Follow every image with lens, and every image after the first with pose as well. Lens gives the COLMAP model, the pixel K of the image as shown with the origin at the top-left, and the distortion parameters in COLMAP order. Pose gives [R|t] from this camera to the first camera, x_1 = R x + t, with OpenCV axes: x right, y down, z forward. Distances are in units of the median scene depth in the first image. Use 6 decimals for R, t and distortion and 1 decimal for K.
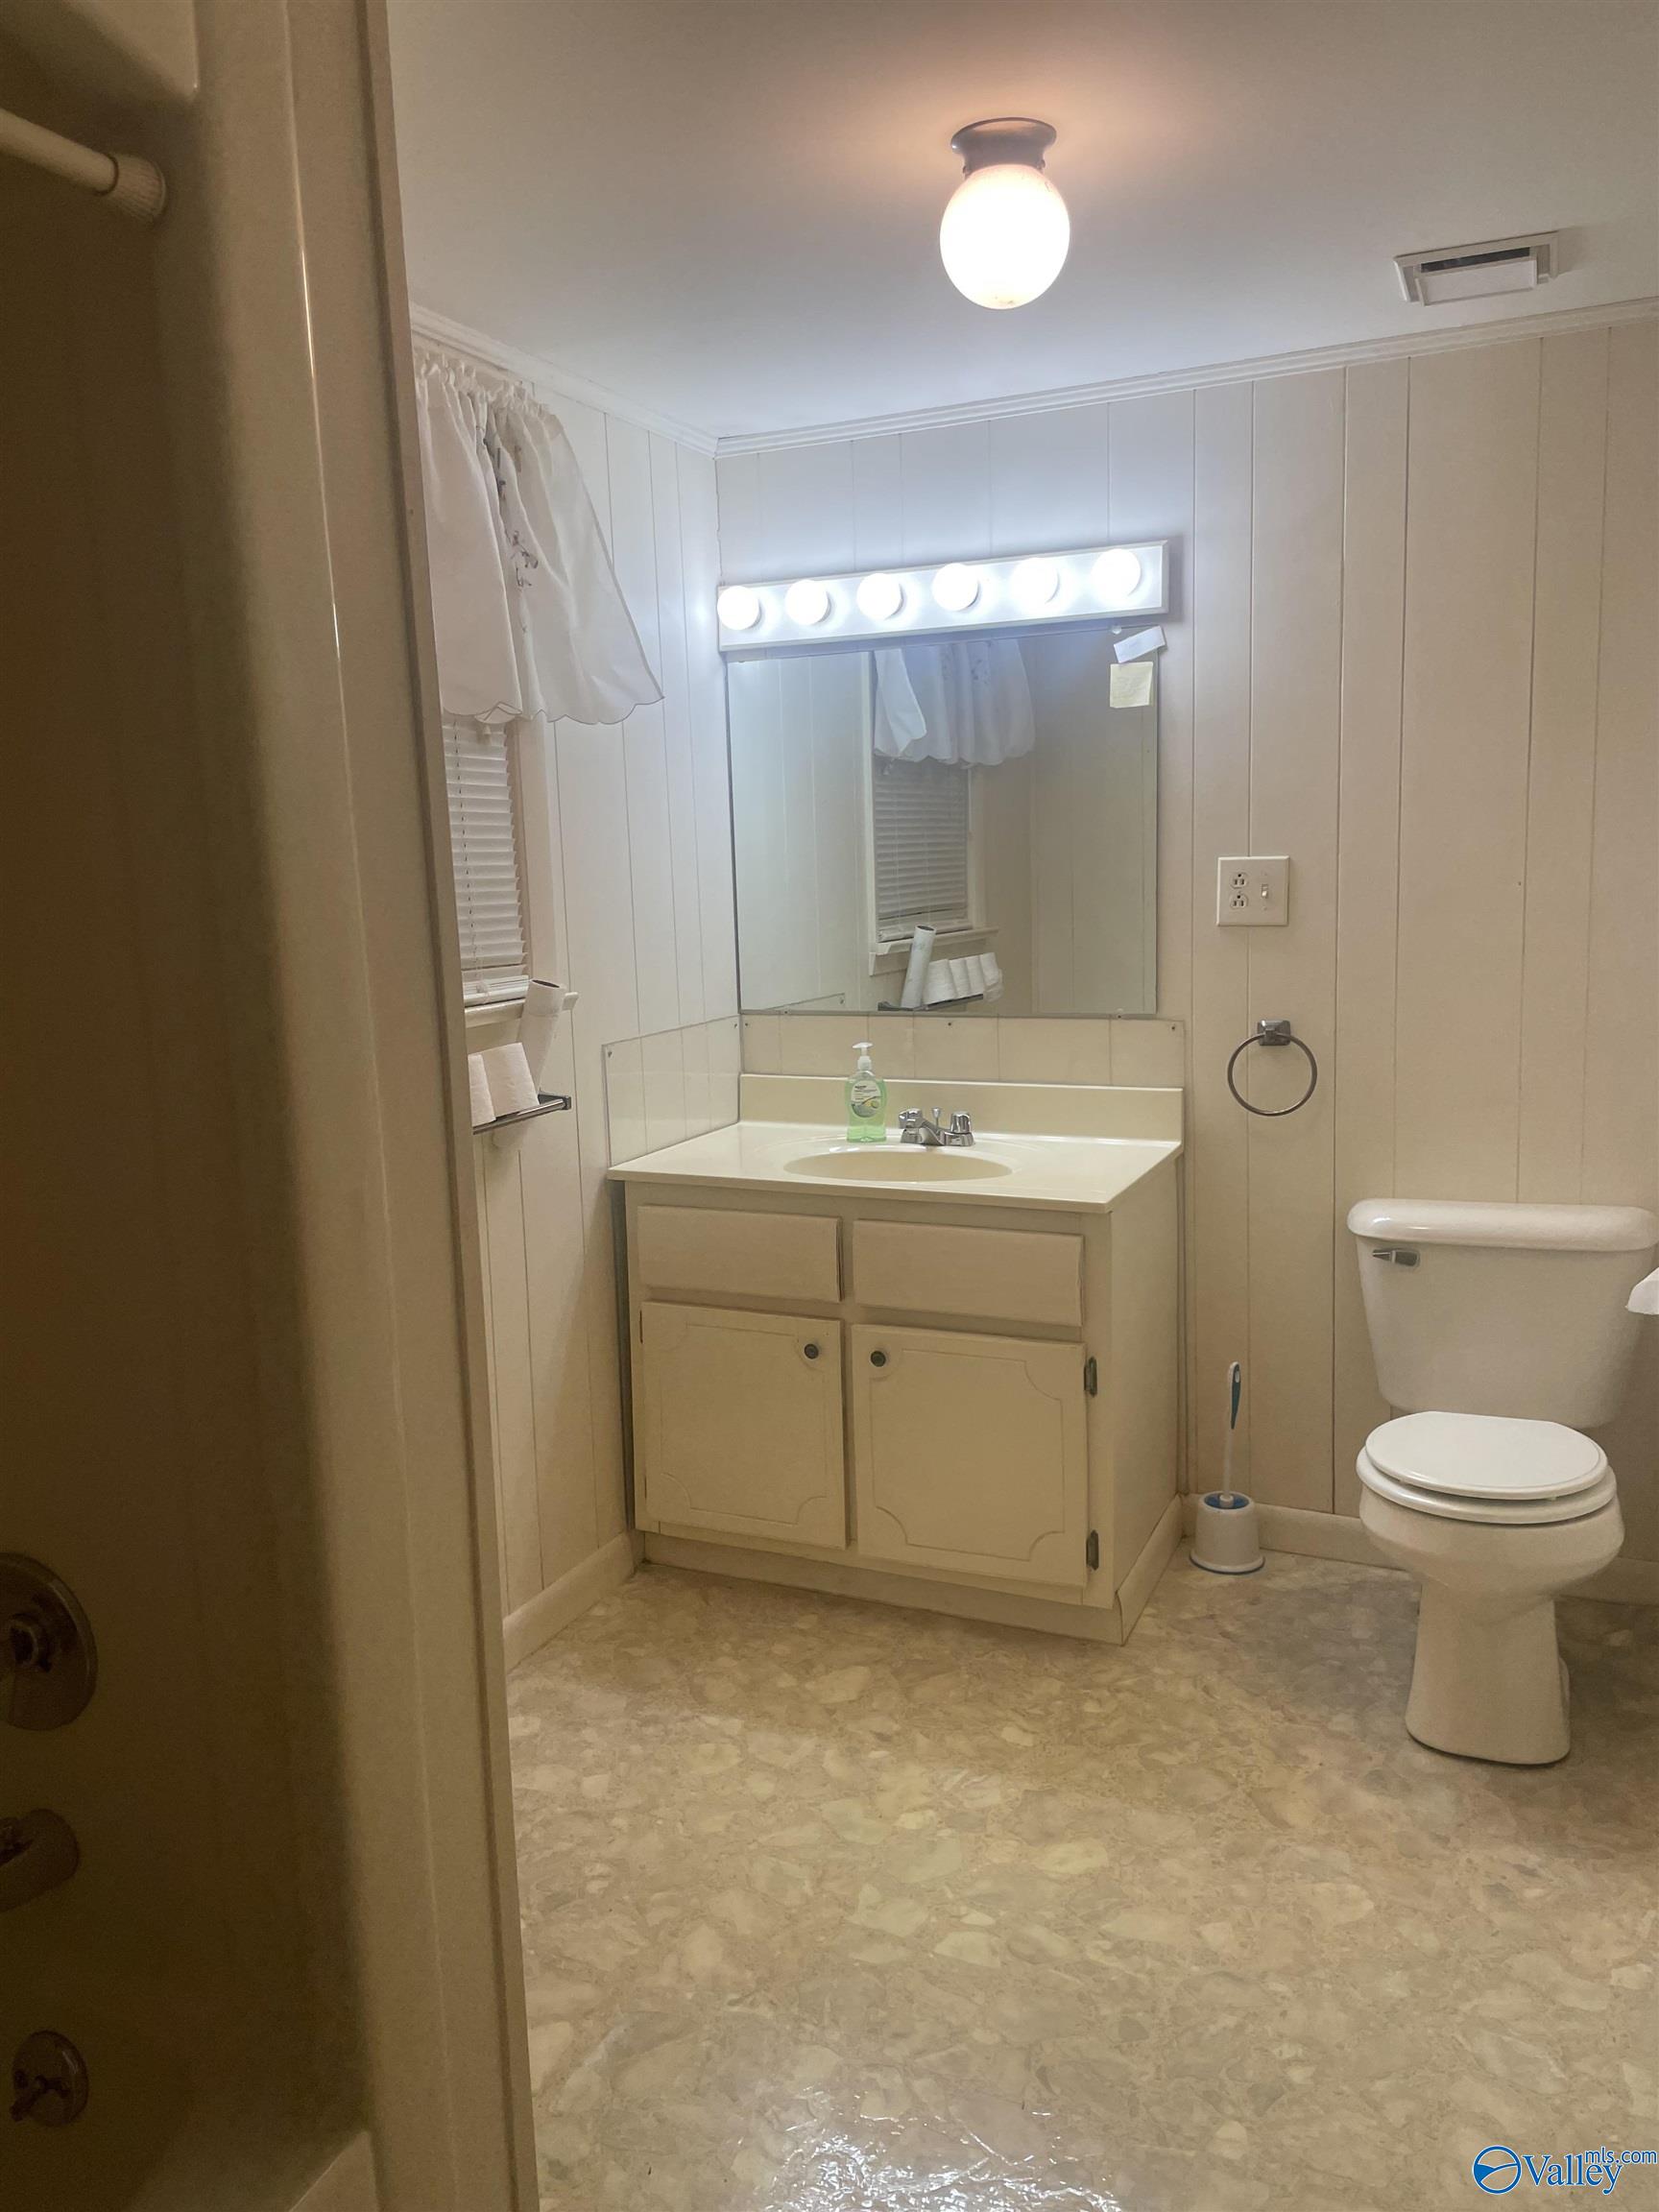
lens RADIAL K [[1686.7, 0, 820.4], [0, 1686.7, 1096.0], [0, 0, 1]] dist [0.091931, -0.116993]
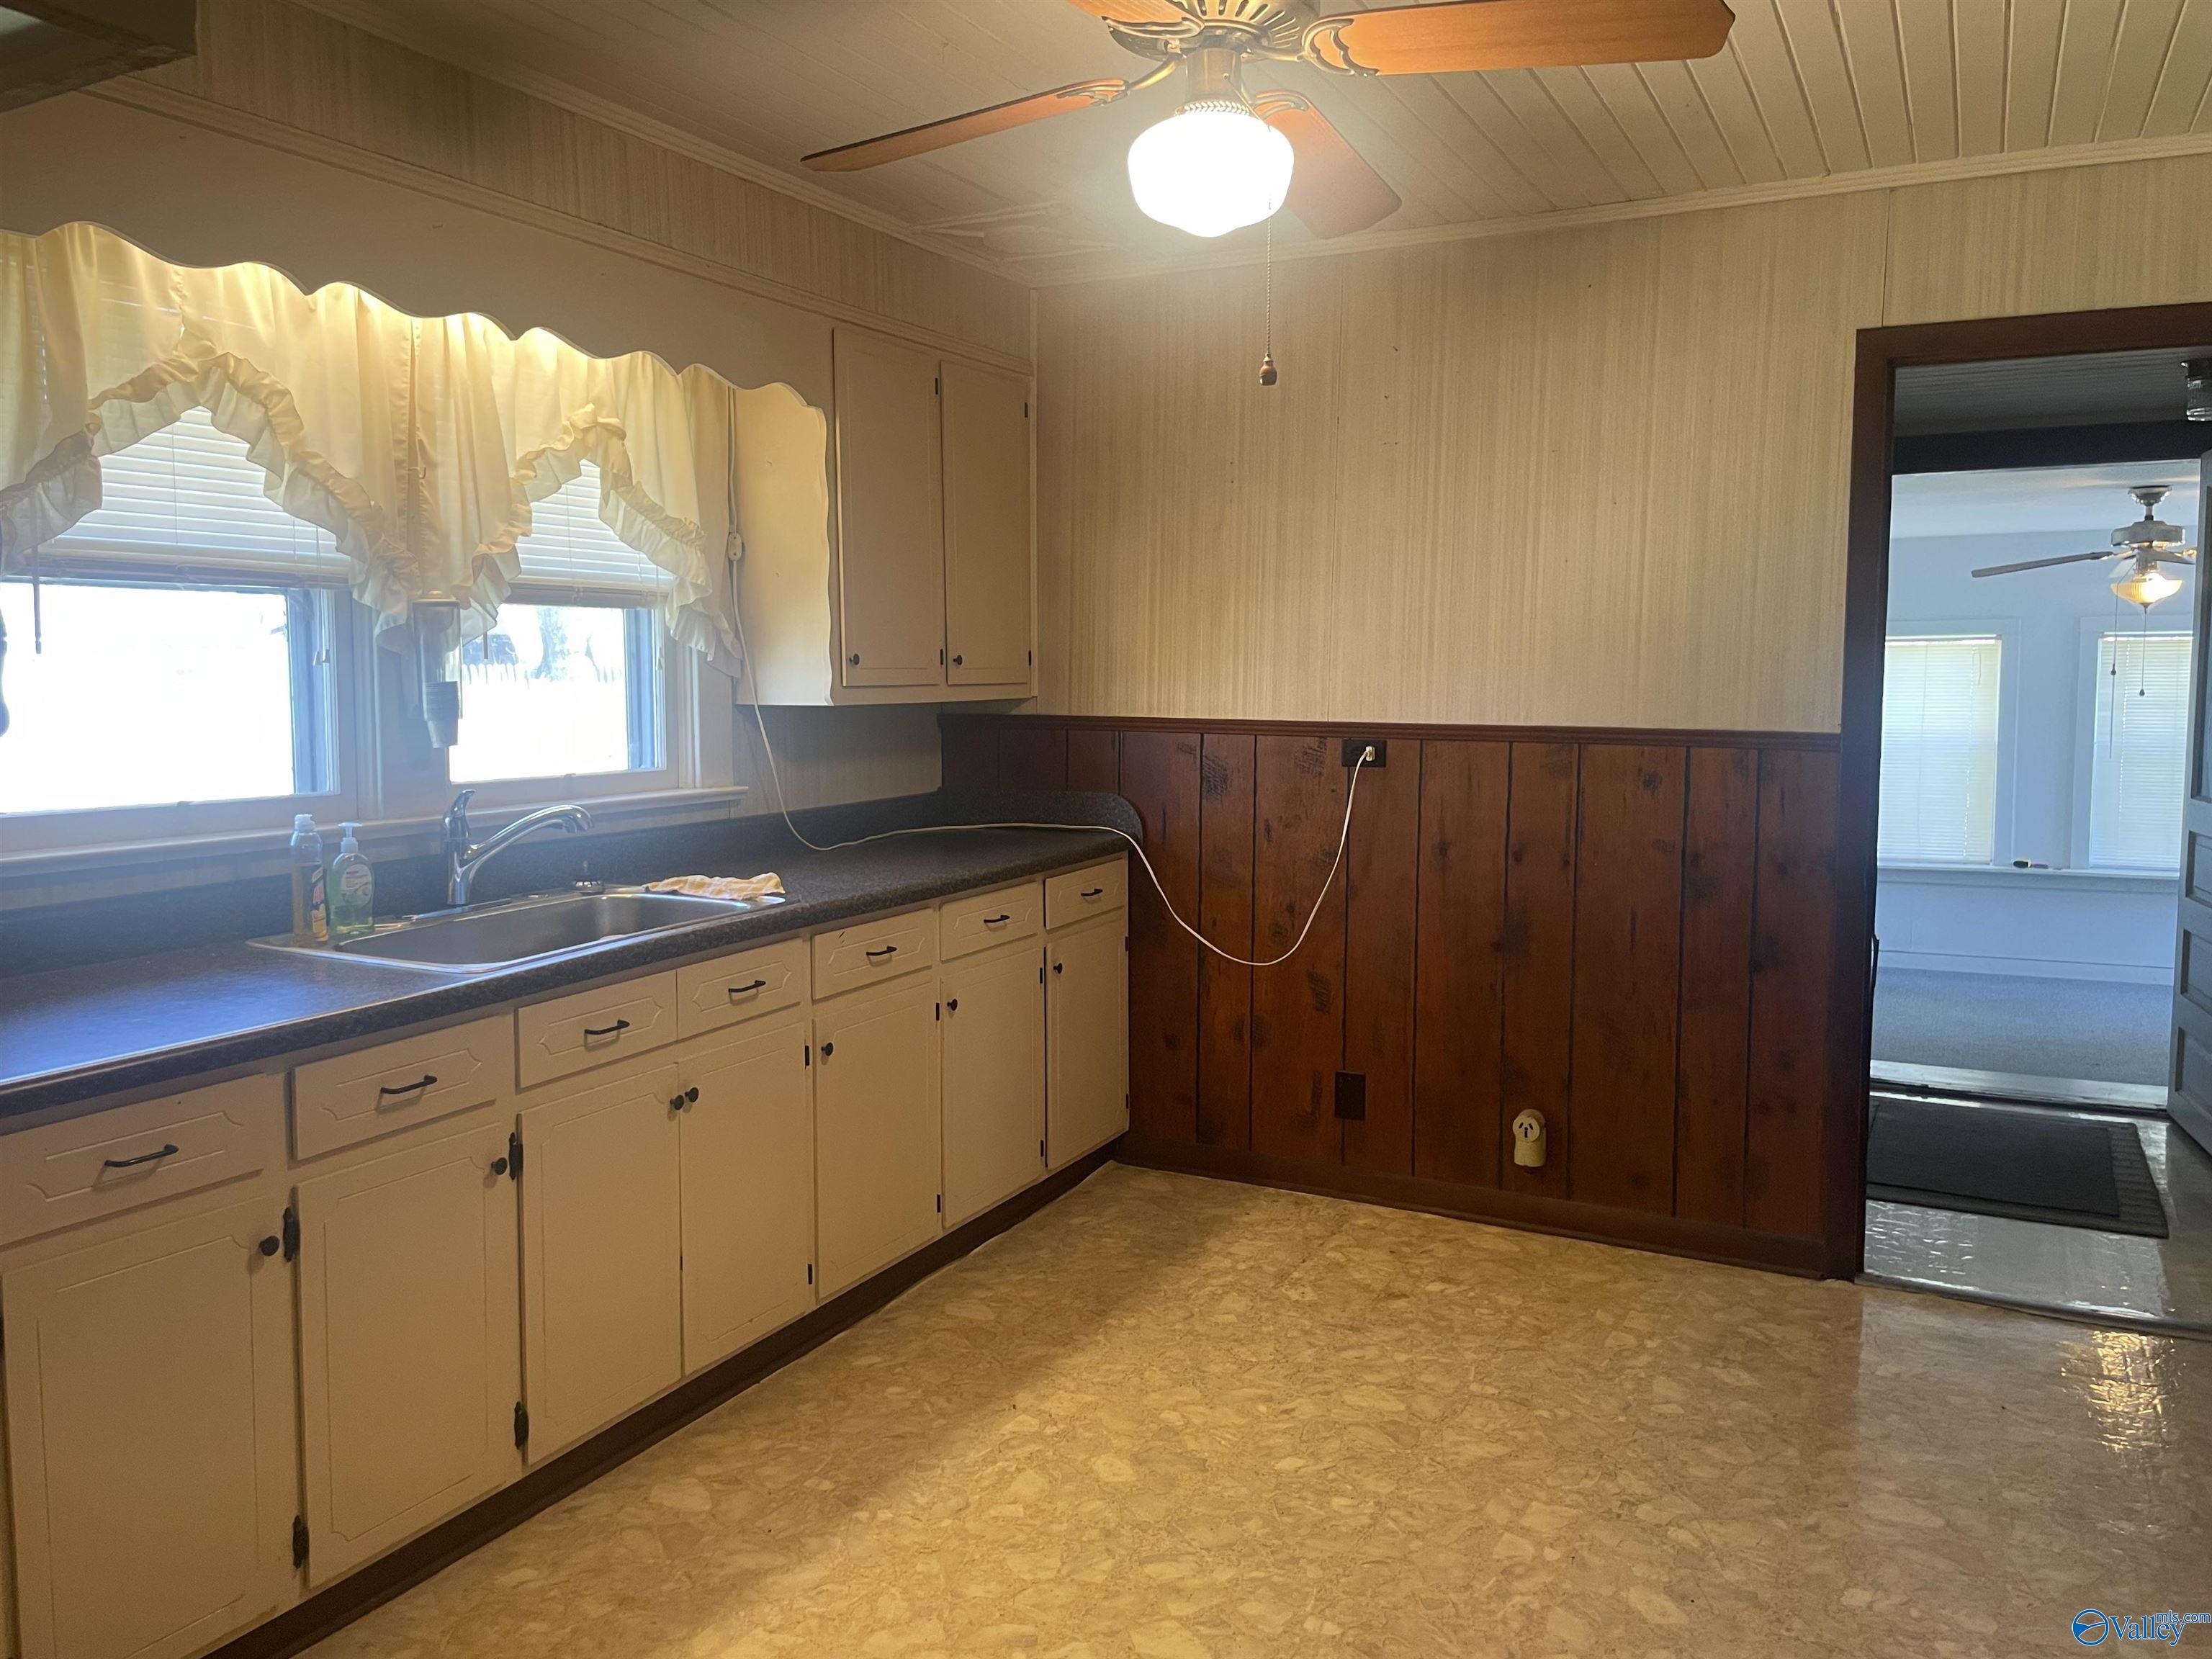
lens RADIAL K [[1686.7, 0, 1085.2], [0, 1686.7, 818.1], [0, 0, 1]] dist [0.091931, -0.116993]
pose [[-0.059372, 0.118292, -0.991202, 1.044380], [-0.152392, 0.980241, 0.126112, -0.147484], [0.986535, 0.158539, -0.040172, 0.730377]]
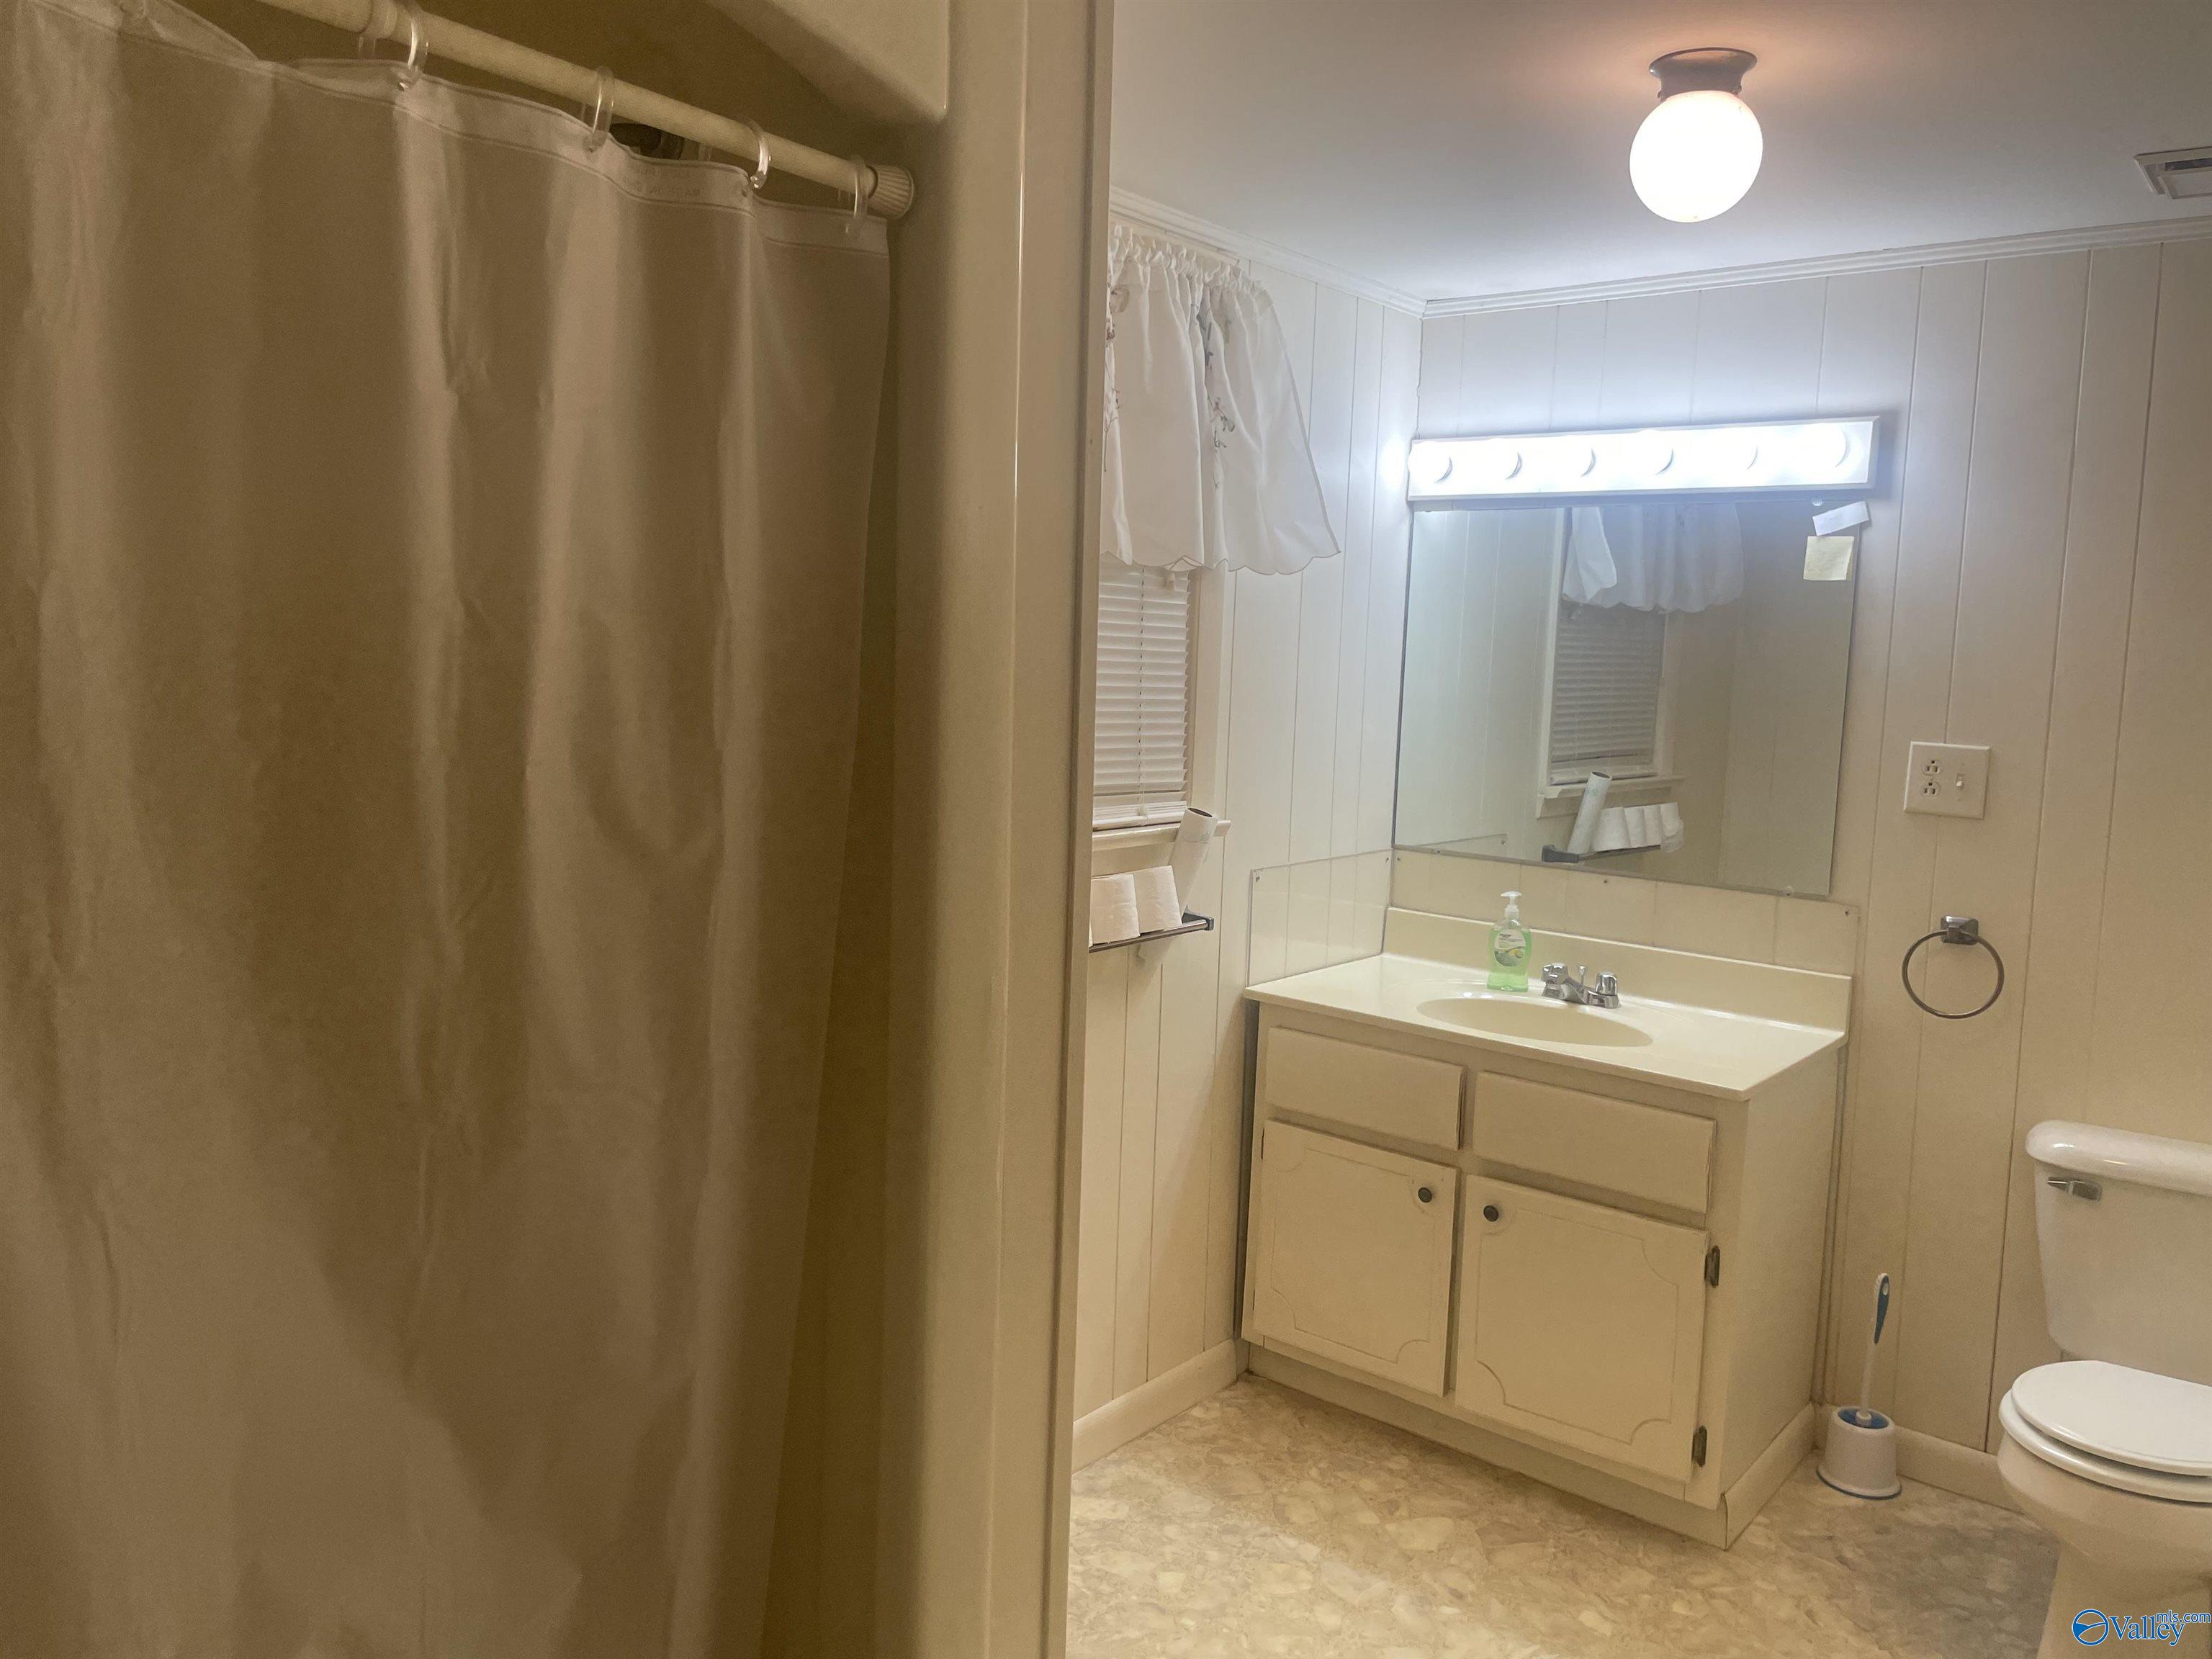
lens RADIAL K [[1686.7, 0, 1091.3], [0, 1686.7, 807.8], [0, 0, 1]] dist [0.091931, -0.116993]
pose [[0.964745, 0.091978, -0.246591, 0.030780], [-0.102738, 0.994222, -0.031103, -0.026398], [0.242306, 0.055340, 0.968620, -0.046565]]
